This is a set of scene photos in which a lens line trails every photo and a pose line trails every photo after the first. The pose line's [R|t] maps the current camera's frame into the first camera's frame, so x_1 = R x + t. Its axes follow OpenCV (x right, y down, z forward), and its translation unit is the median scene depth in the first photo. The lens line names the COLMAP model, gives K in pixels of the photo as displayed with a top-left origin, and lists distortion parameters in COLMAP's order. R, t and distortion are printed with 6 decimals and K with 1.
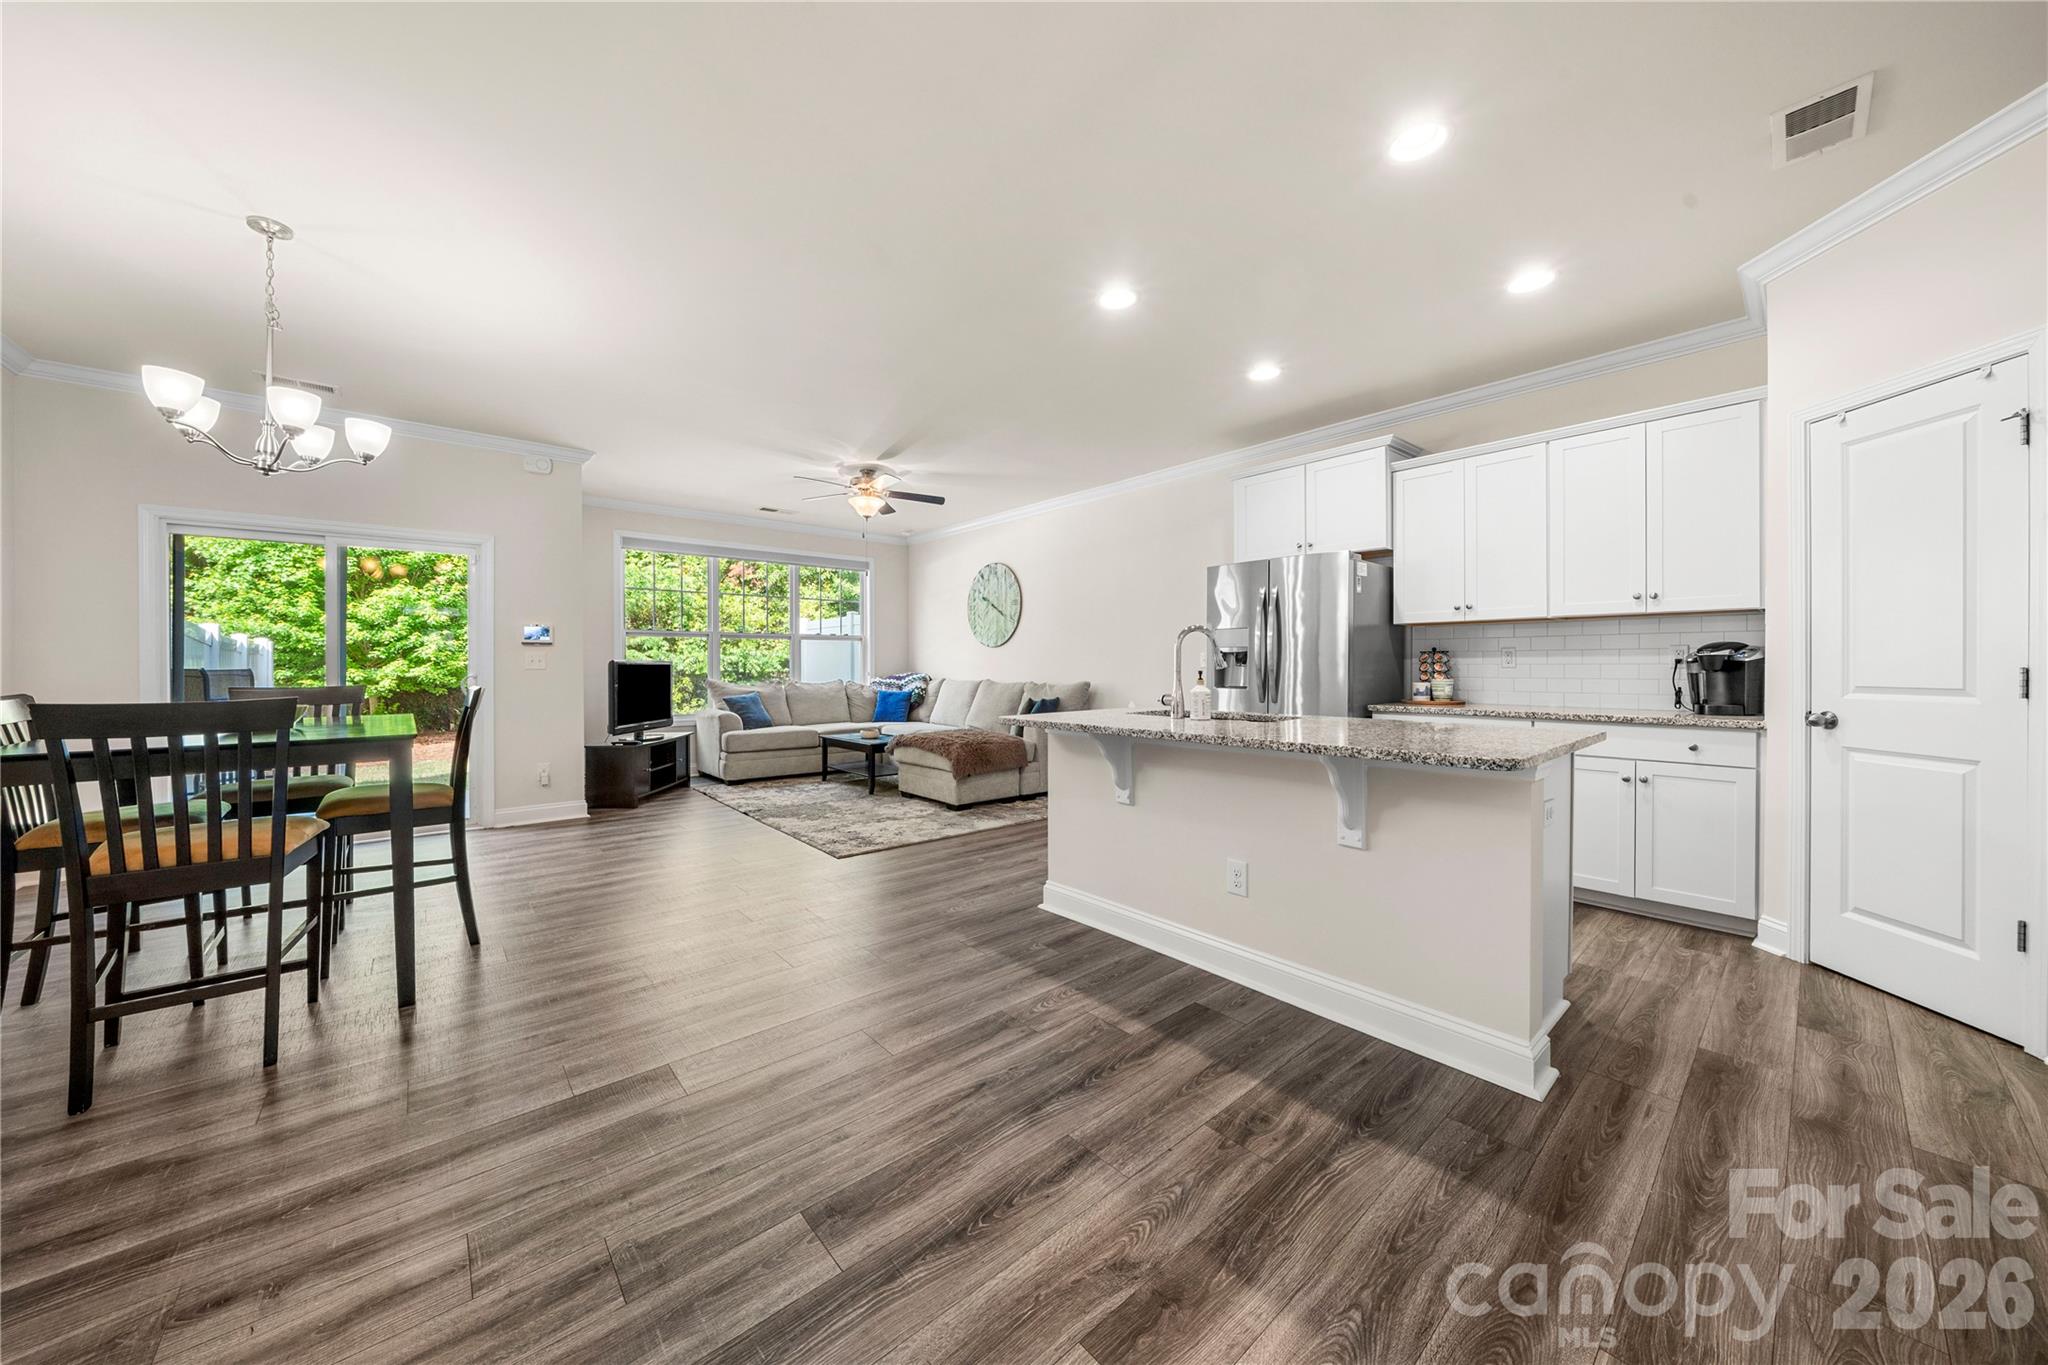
lens RADIAL K [[701.1, 0, 1013.2], [0, 701.1, 664.4], [0, 0, 1]] dist [-0.005032, 0.000062]
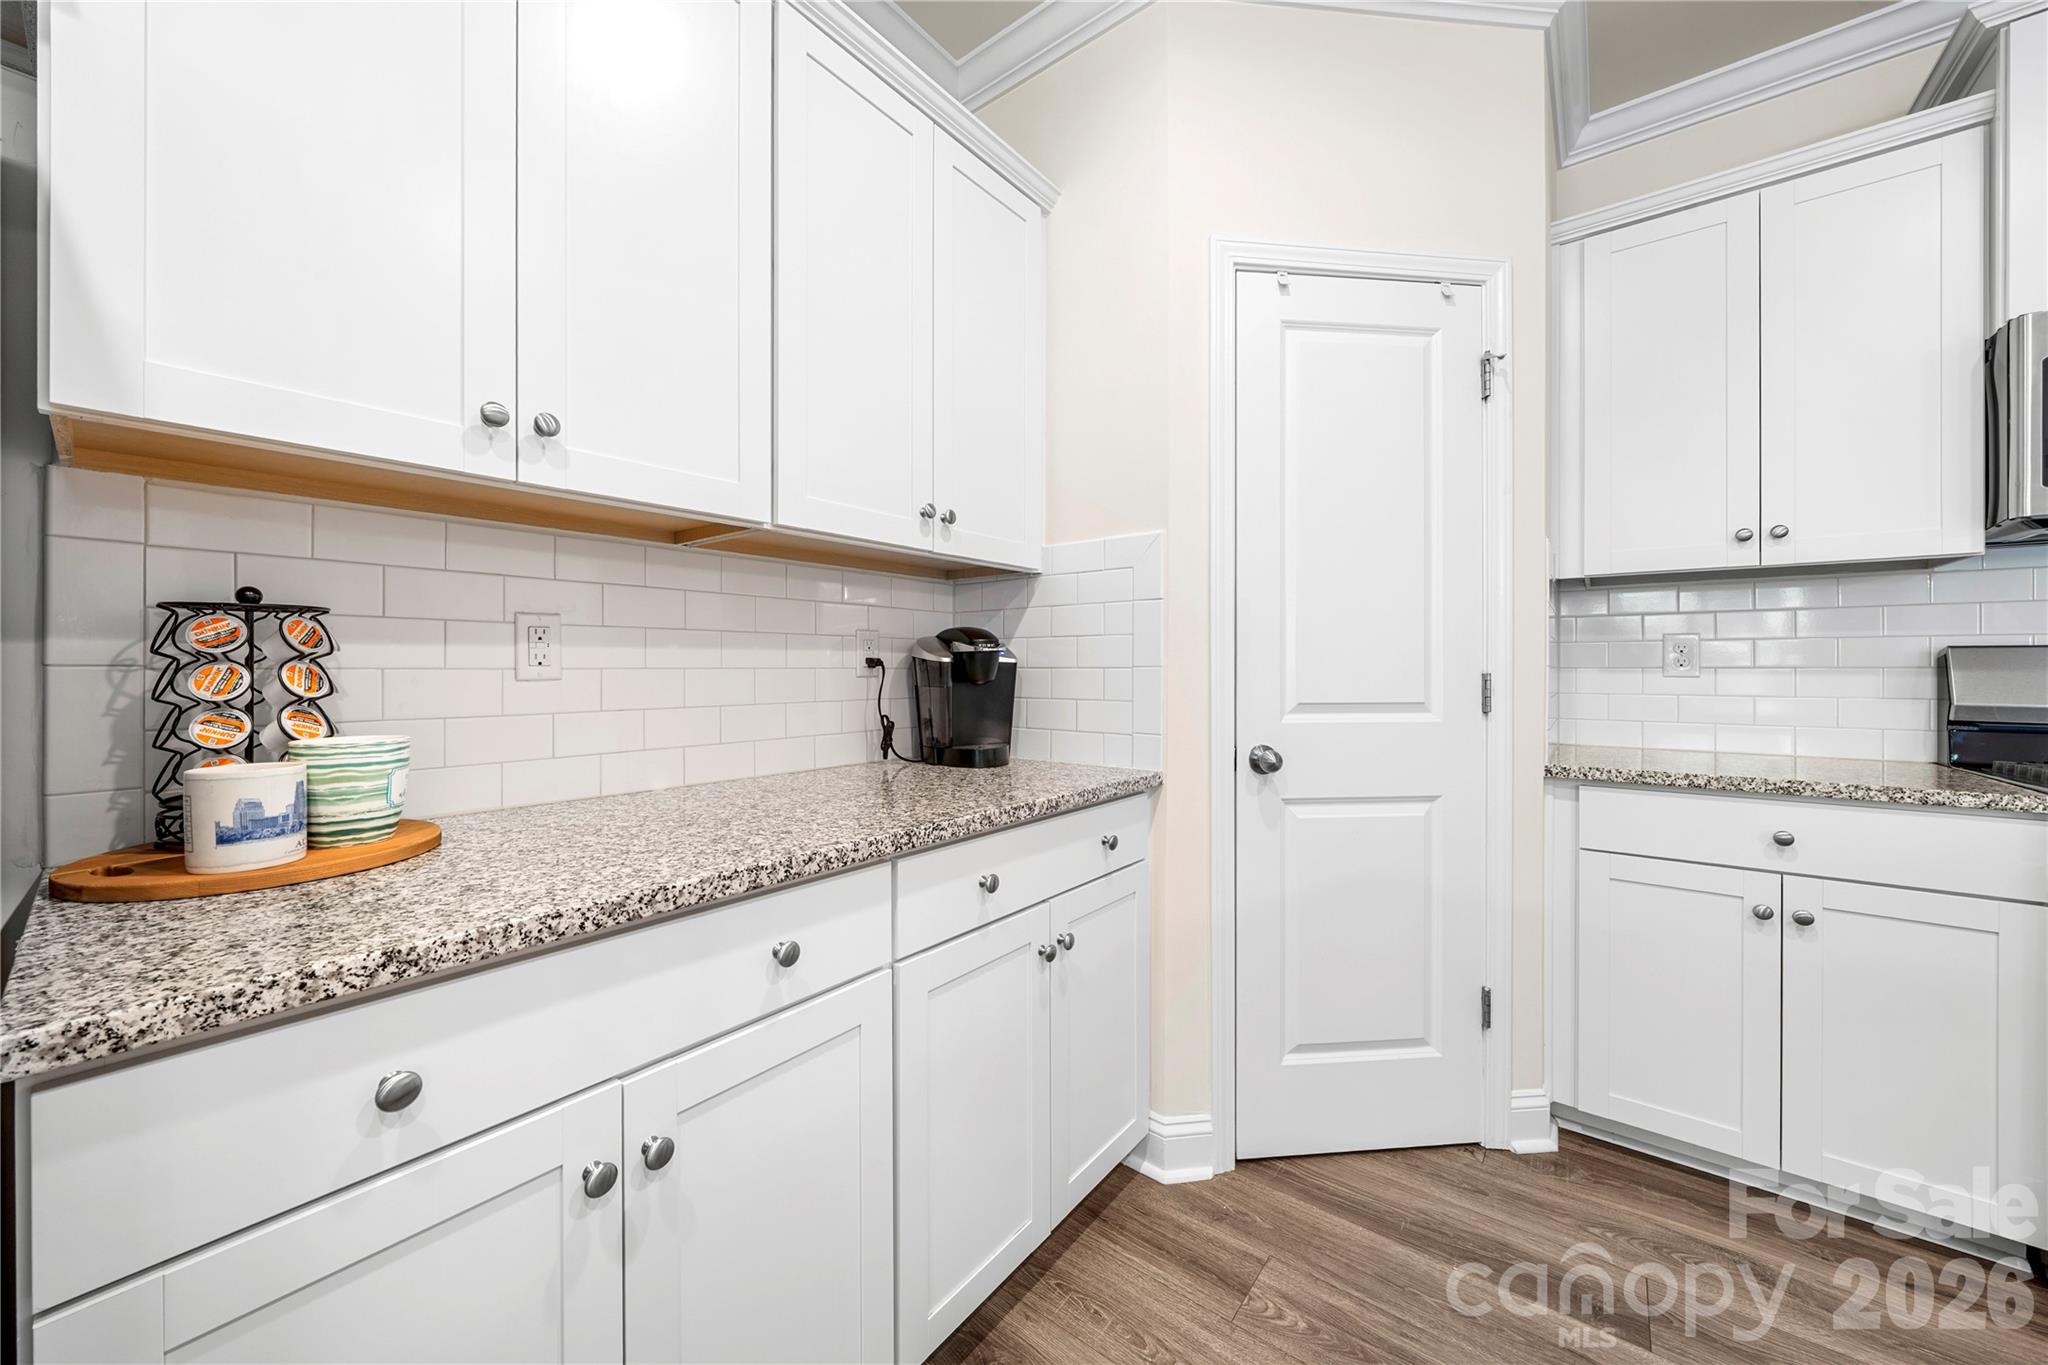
lens RADIAL K [[735.3, 0, 1013.7], [0, 735.3, 669.6], [0, 0, 1]] dist [-0.005162, 0.000112]
pose [[-0.182447, 0.000046, 0.983216, 0.250572], [-0.000665, 1.000000, -0.000170, 0.000266], [-0.983215, -0.000685, -0.182447, 0.589930]]
